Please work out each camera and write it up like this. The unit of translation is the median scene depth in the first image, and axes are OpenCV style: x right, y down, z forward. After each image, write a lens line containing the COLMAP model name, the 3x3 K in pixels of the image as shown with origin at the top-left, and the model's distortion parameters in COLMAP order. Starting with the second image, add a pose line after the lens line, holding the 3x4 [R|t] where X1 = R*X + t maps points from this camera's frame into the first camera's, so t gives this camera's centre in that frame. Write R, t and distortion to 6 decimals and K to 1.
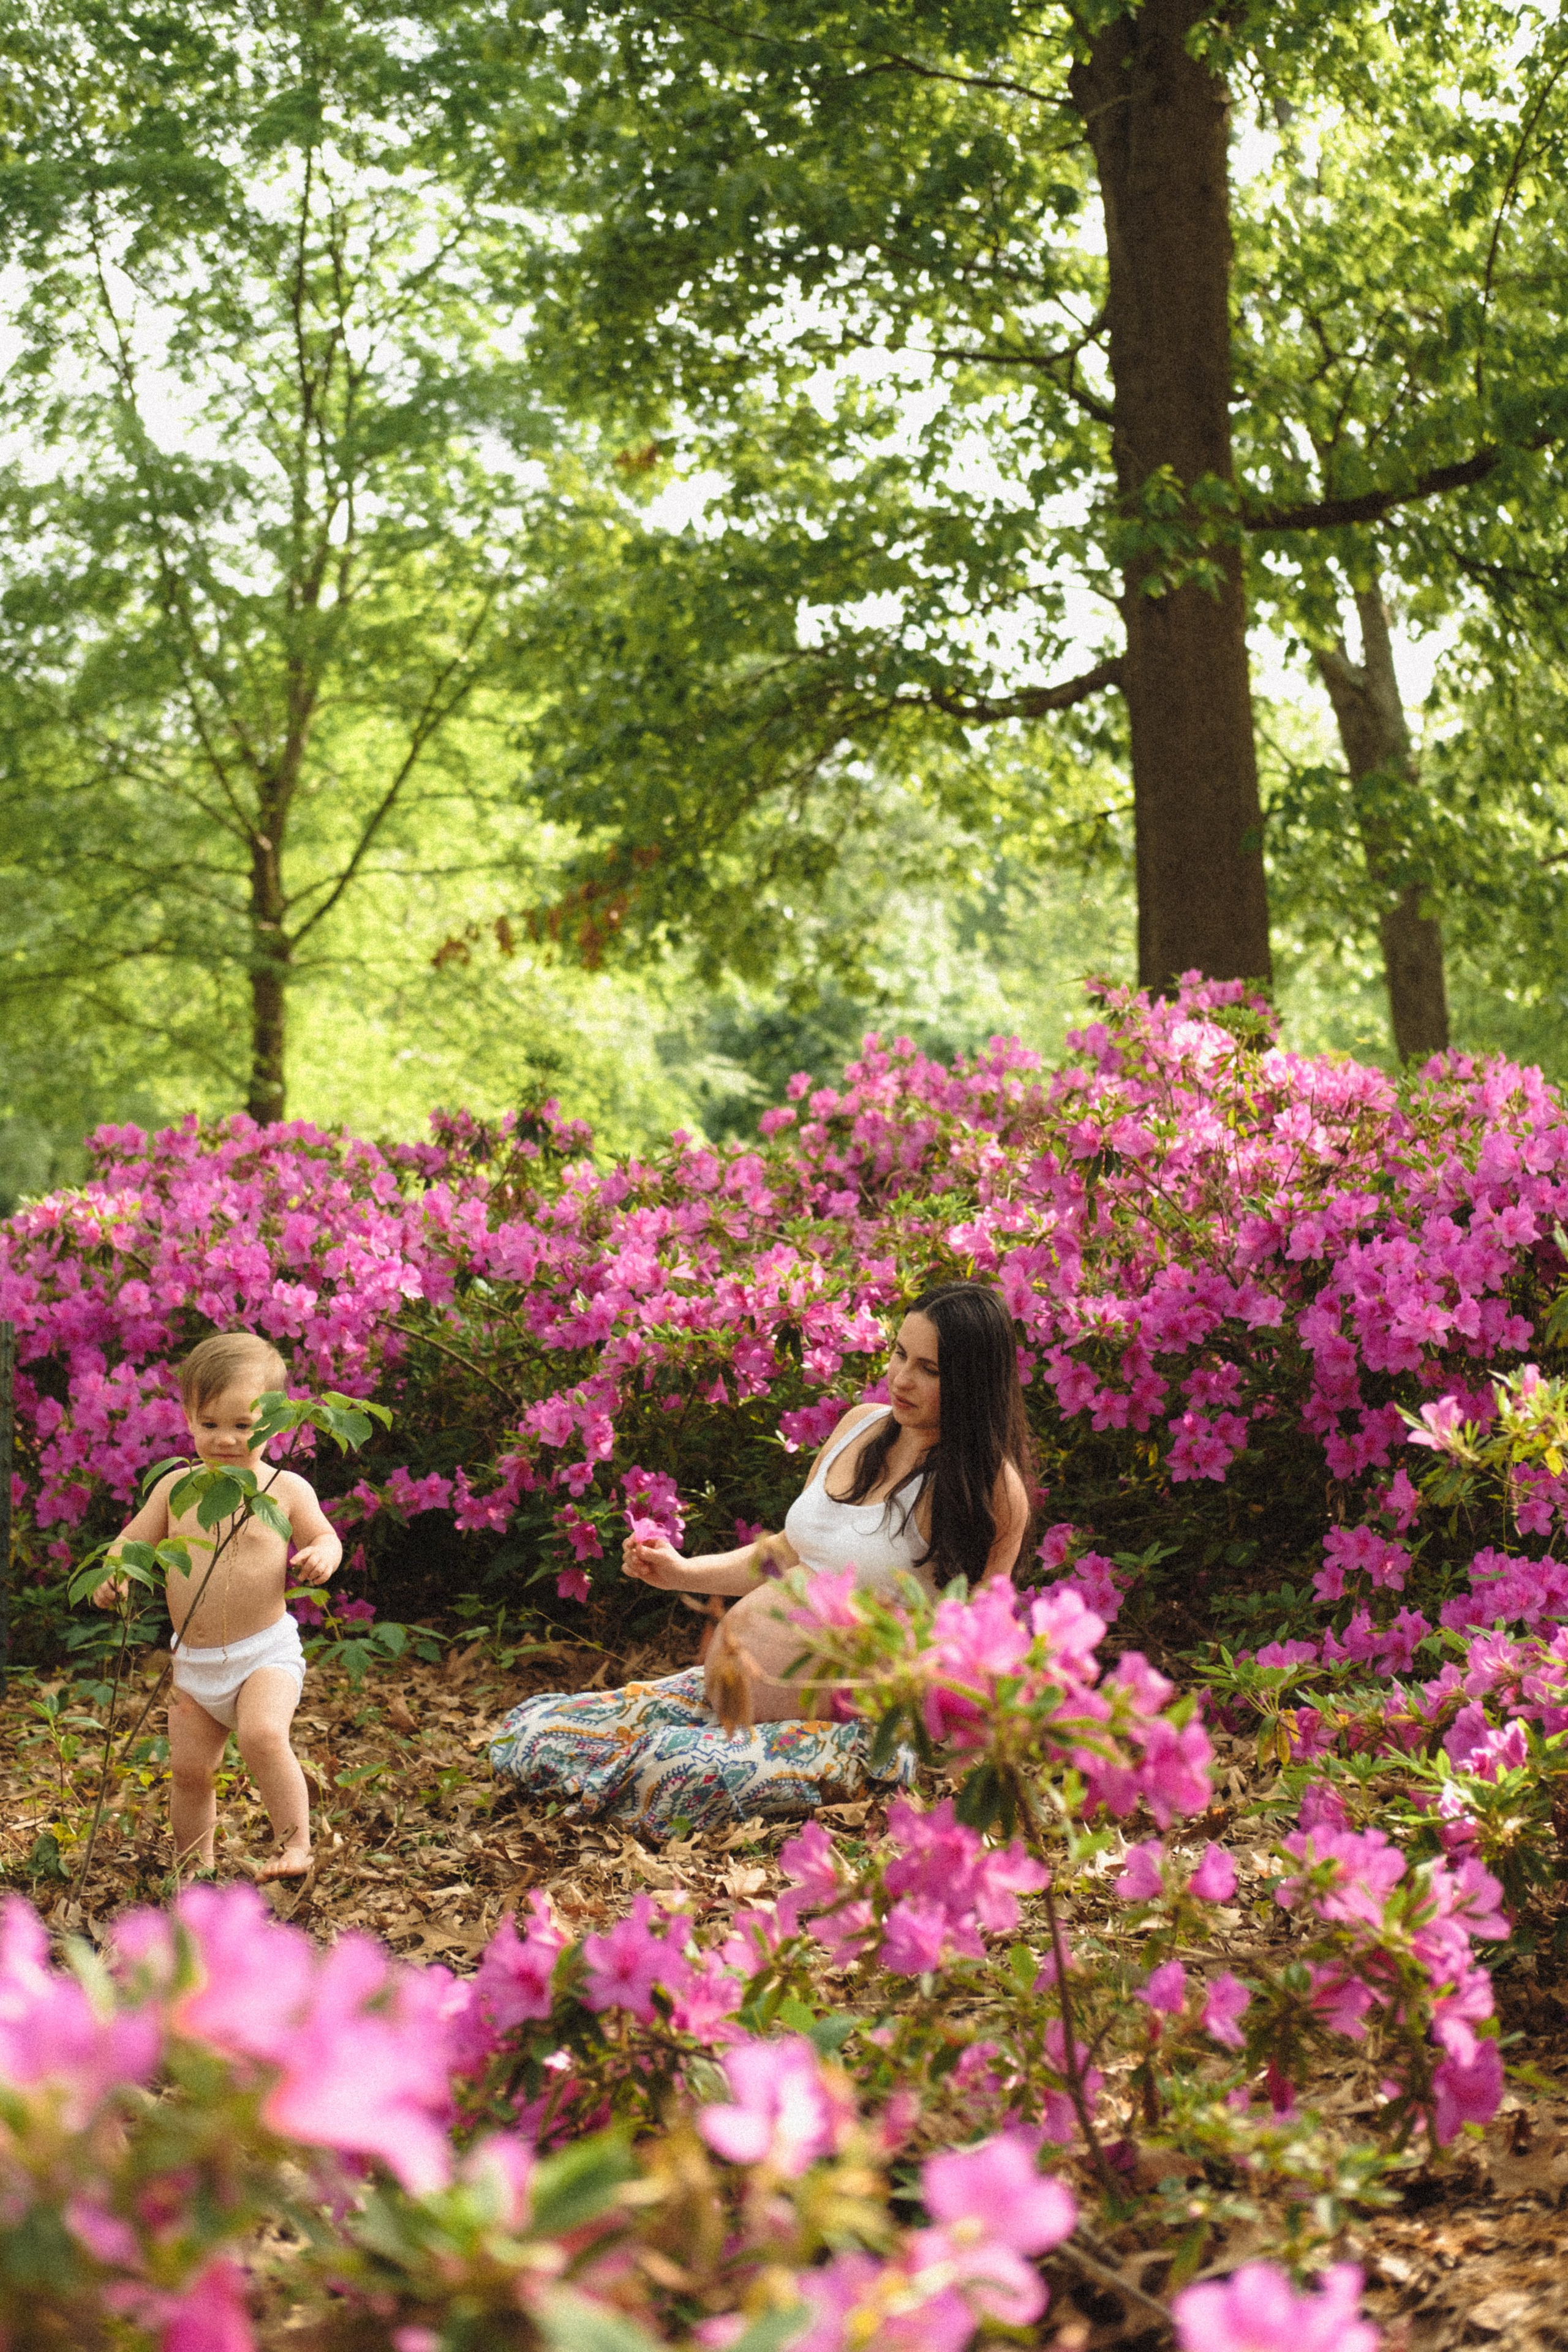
lens RADIAL K [[3683.0, 0, 784.0], [0, 3683.0, 1176.0], [0, 0, 1]] dist [-0.167609, 0.646569]
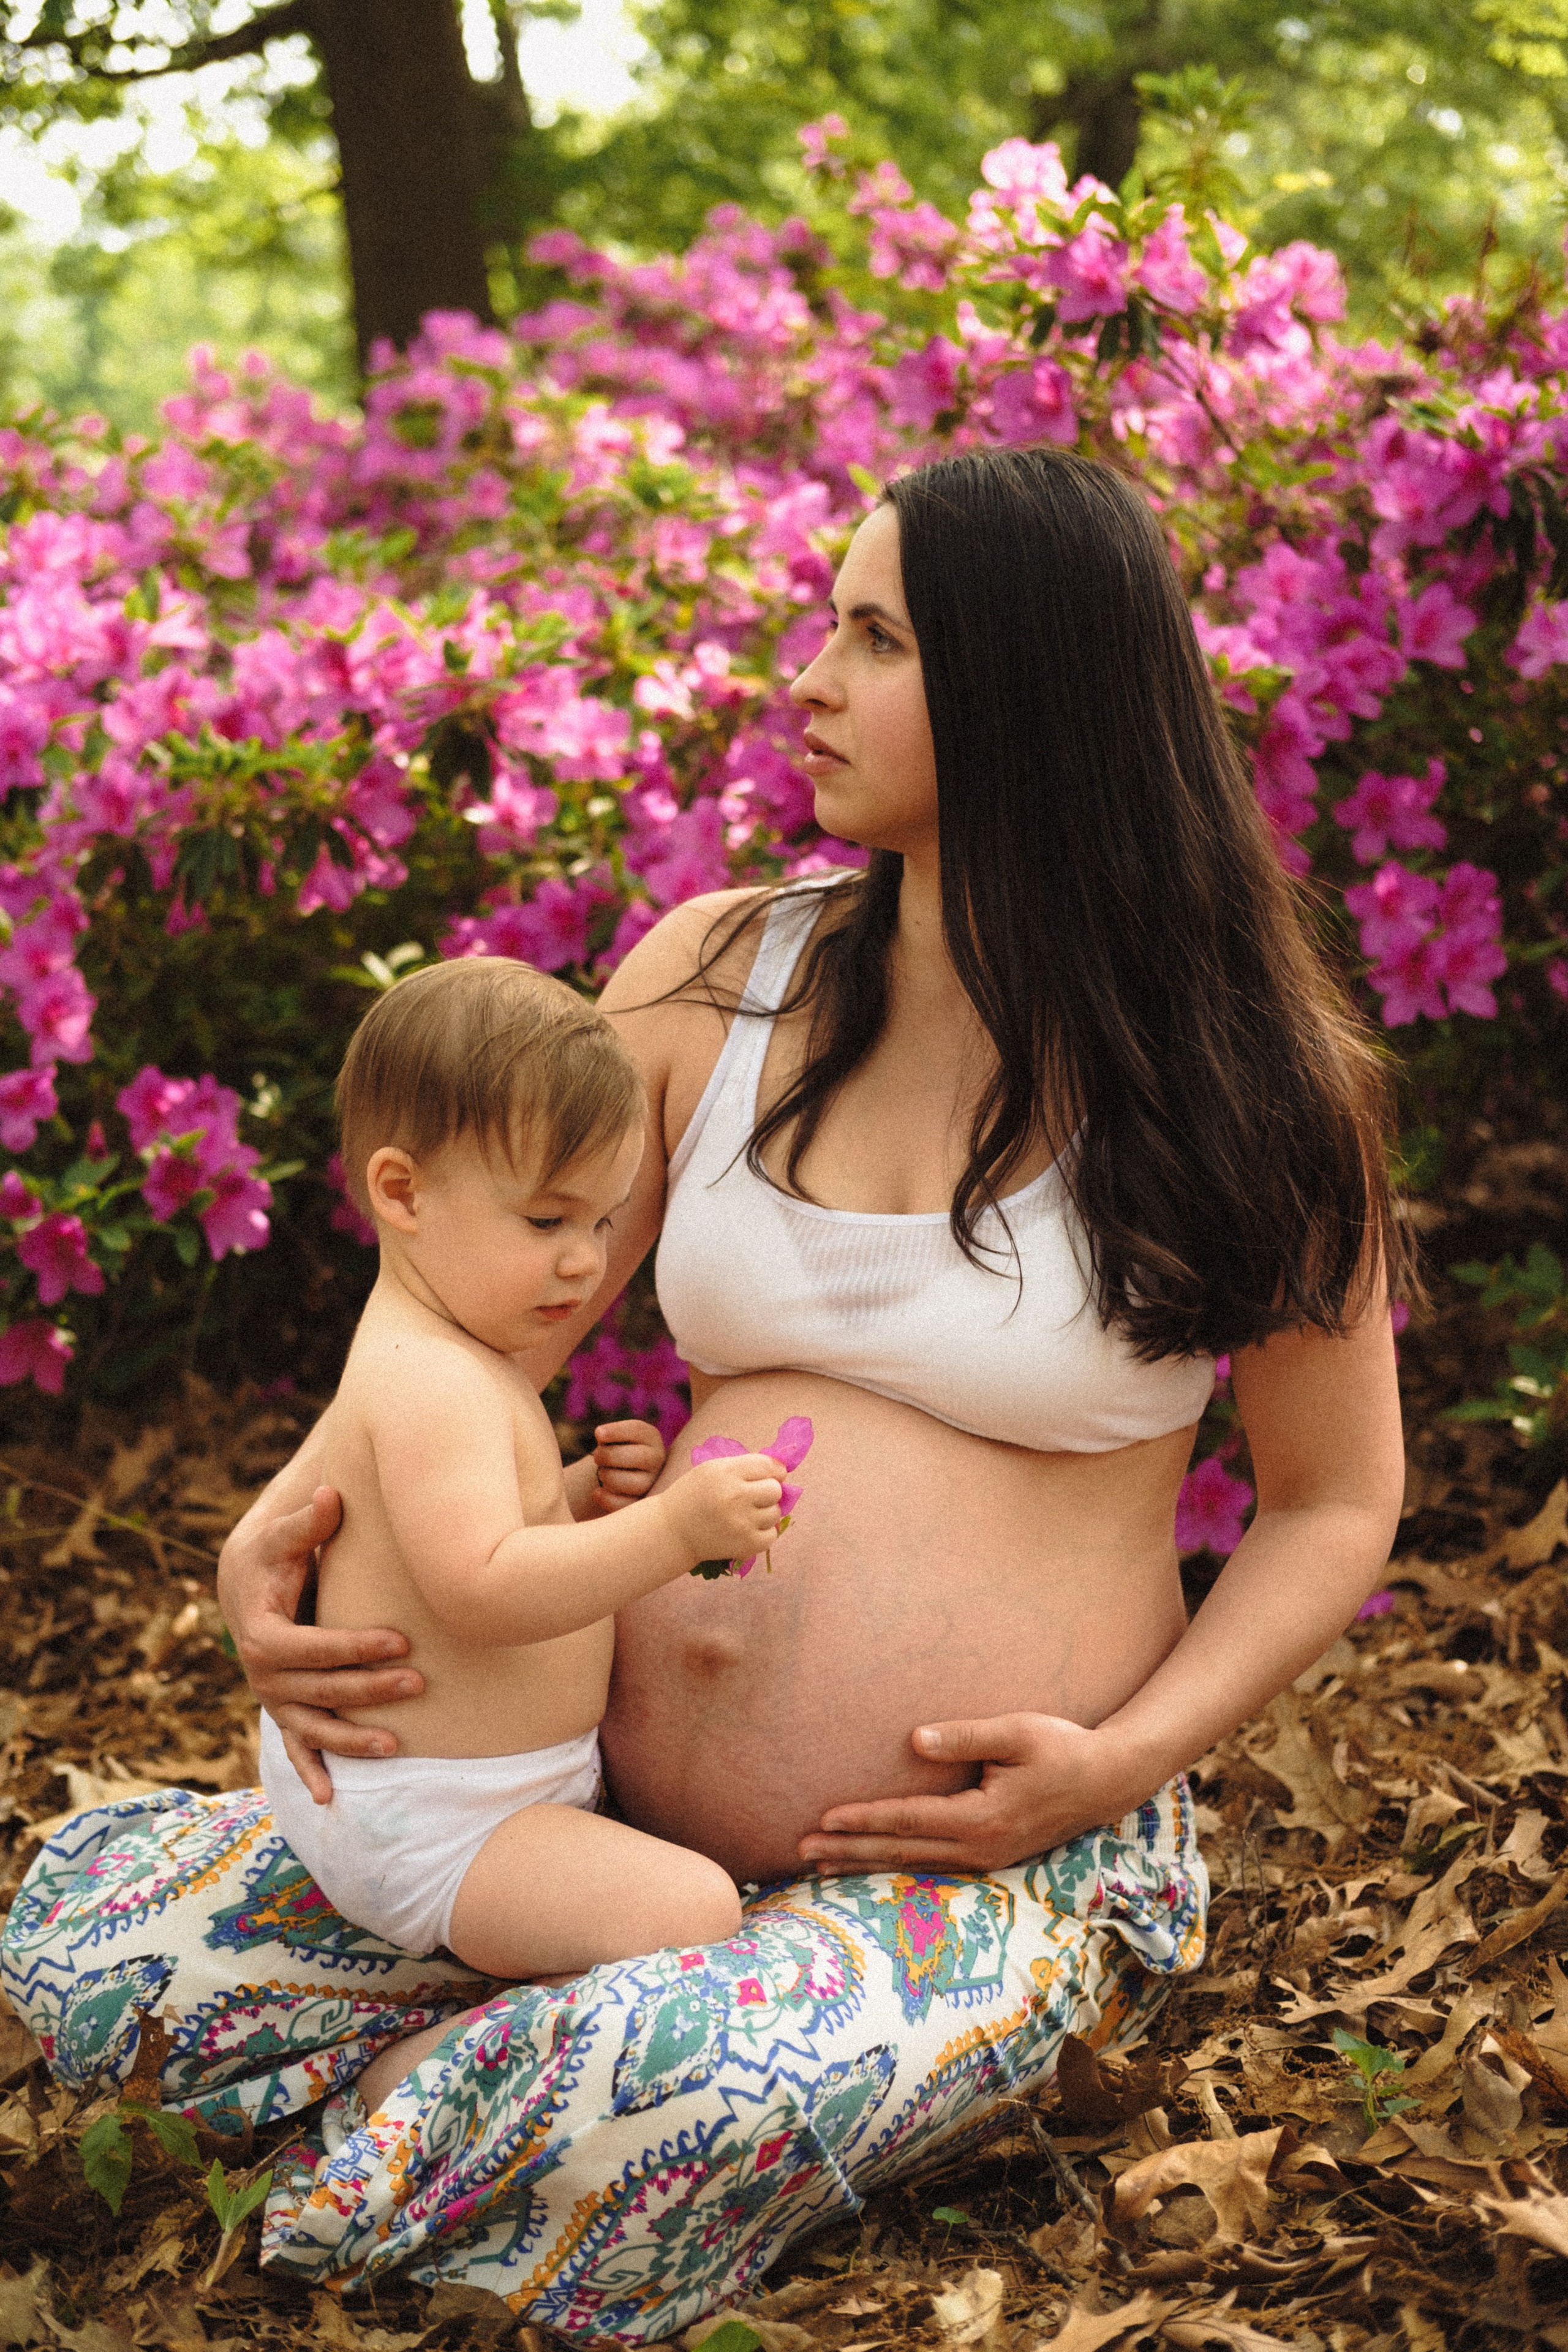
lens RADIAL K [[3683.0, 0, 784.0], [0, 3683.0, 1176.0], [0, 0, 1]] dist [-0.167609, 0.646569]
pose [[0.973167, -0.088766, 0.212291, -0.060463], [0.055809, 0.986102, 0.156485, 0.027340], [-0.223231, -0.140438, 0.964596, 0.557971]]
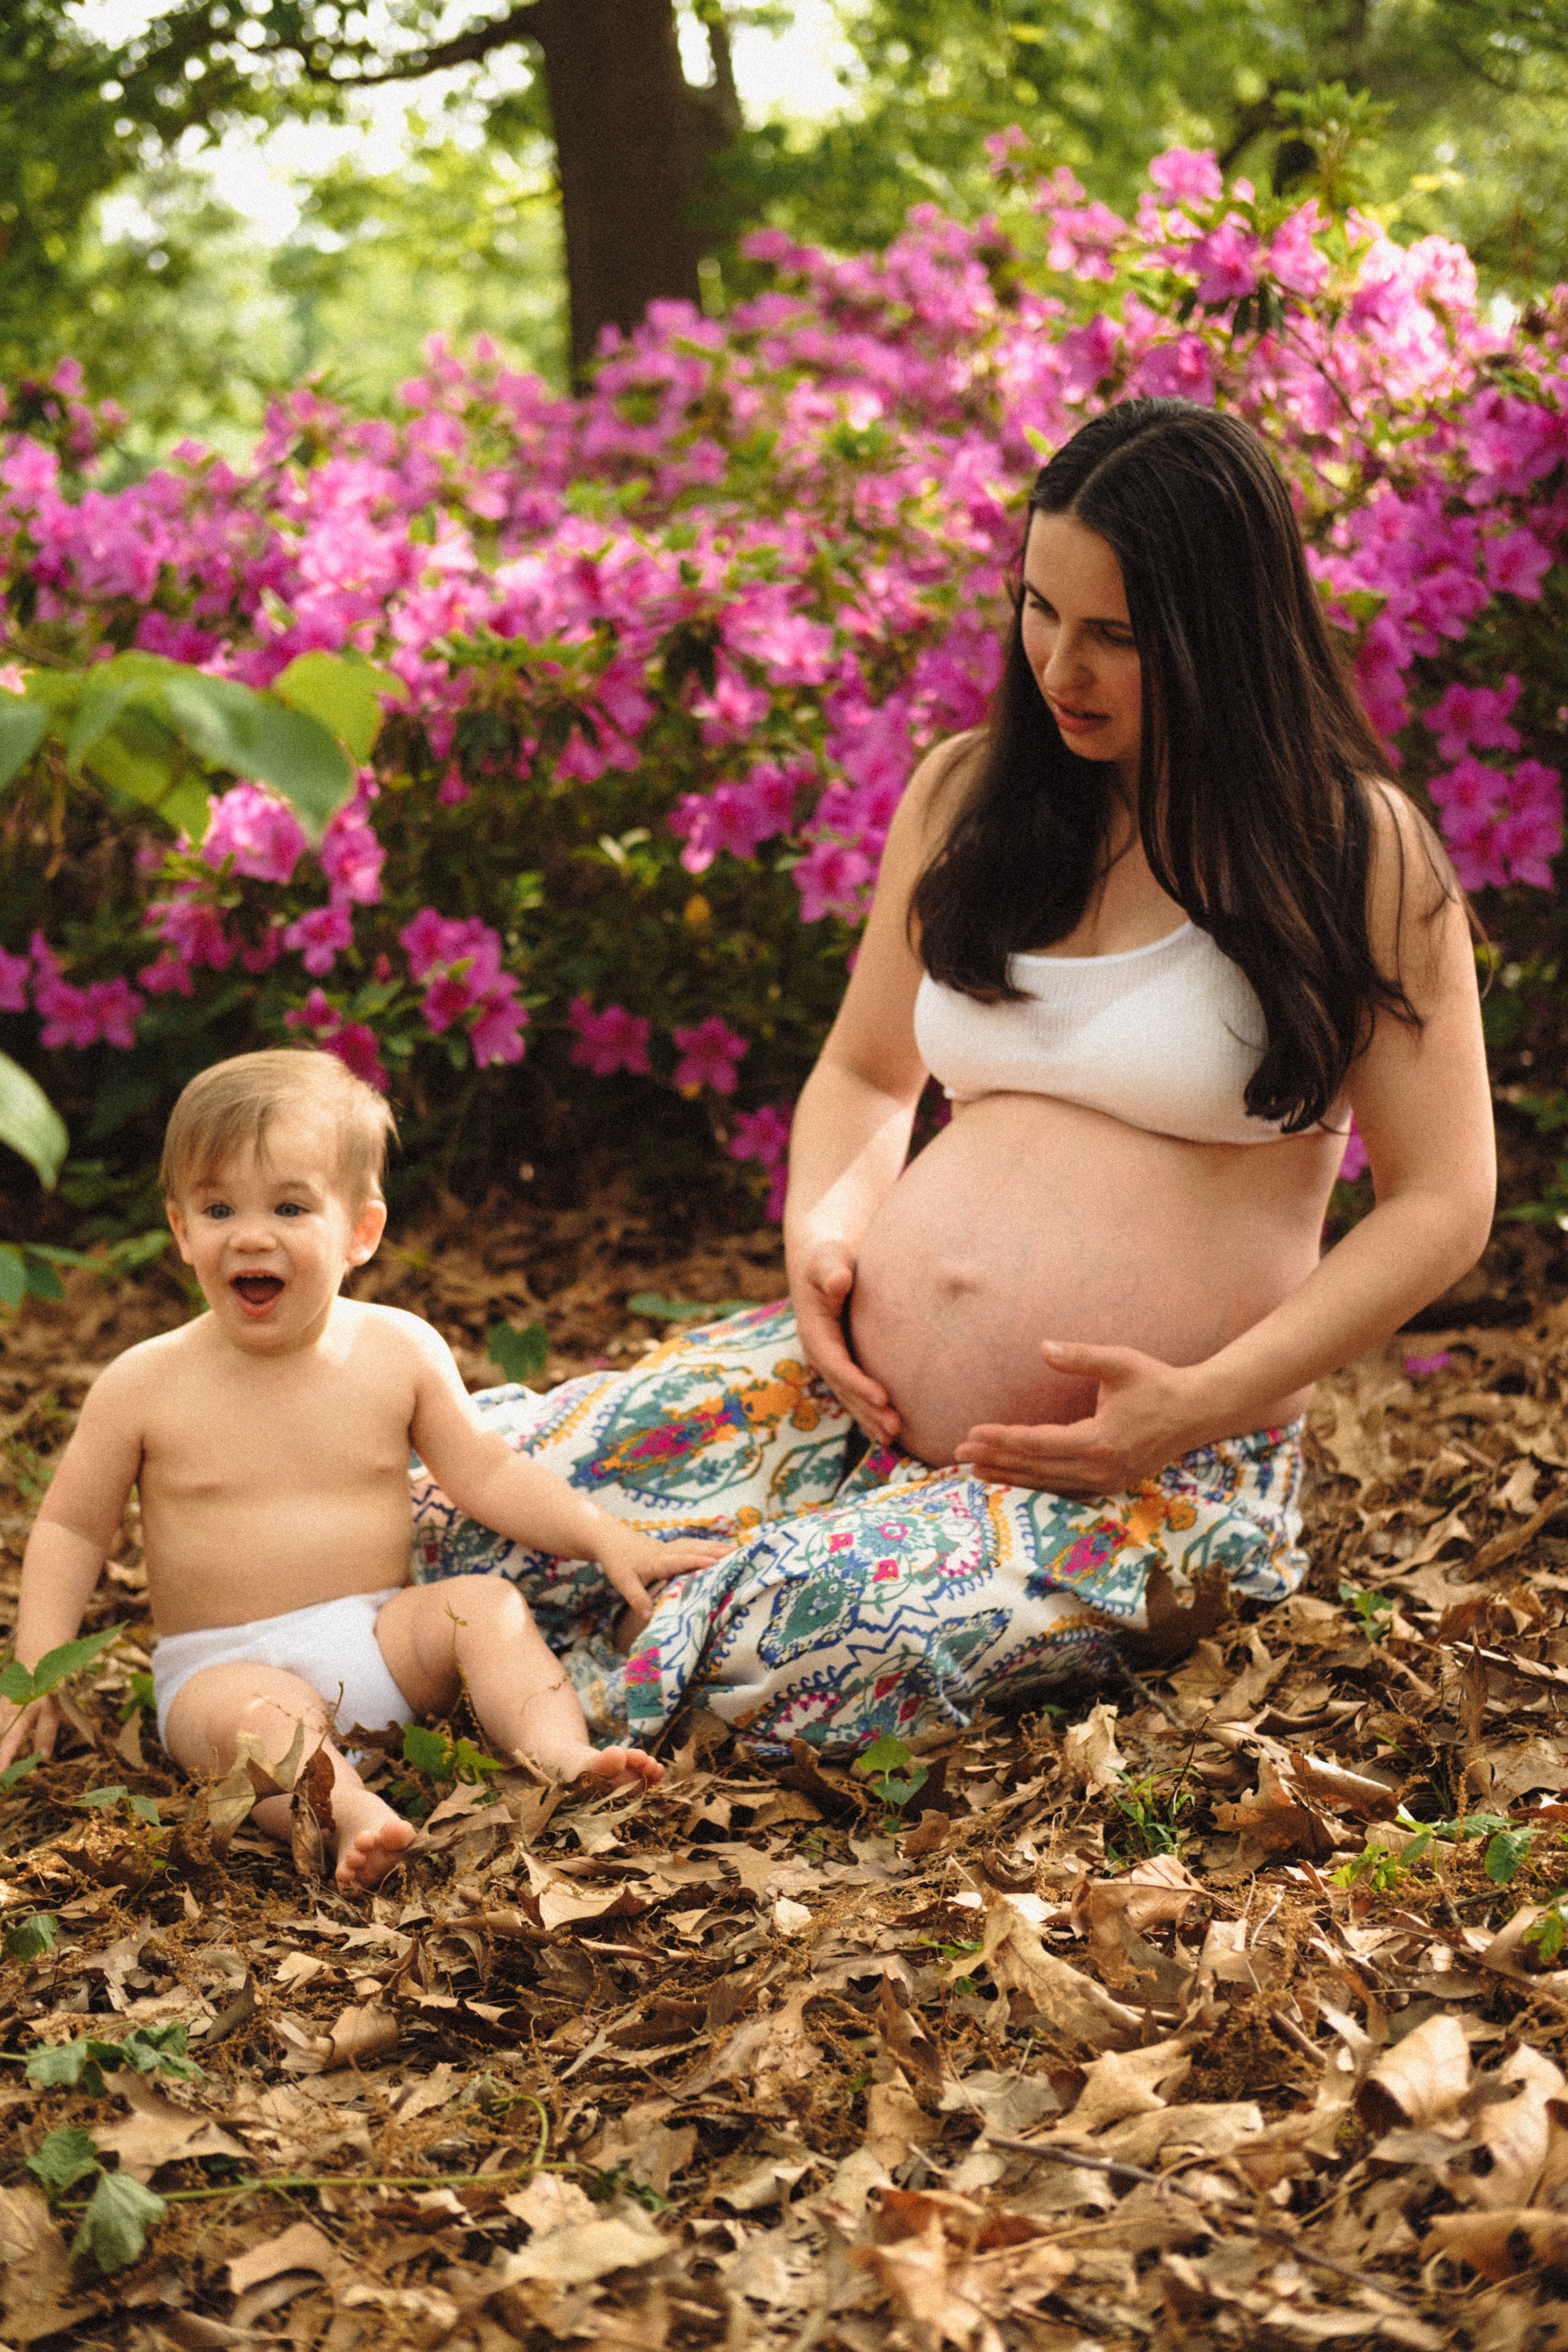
lens RADIAL K [[3661.5, 0, 720.9], [0, 3661.5, 1177.8], [0, 0, 1]] dist [-0.188096, 0.519988]
pose [[0.987018, -0.067264, 0.145848, -0.077843], [0.044443, 0.987003, 0.154434, 0.037622], [-0.154341, -0.145947, 0.977179, 0.472747]]
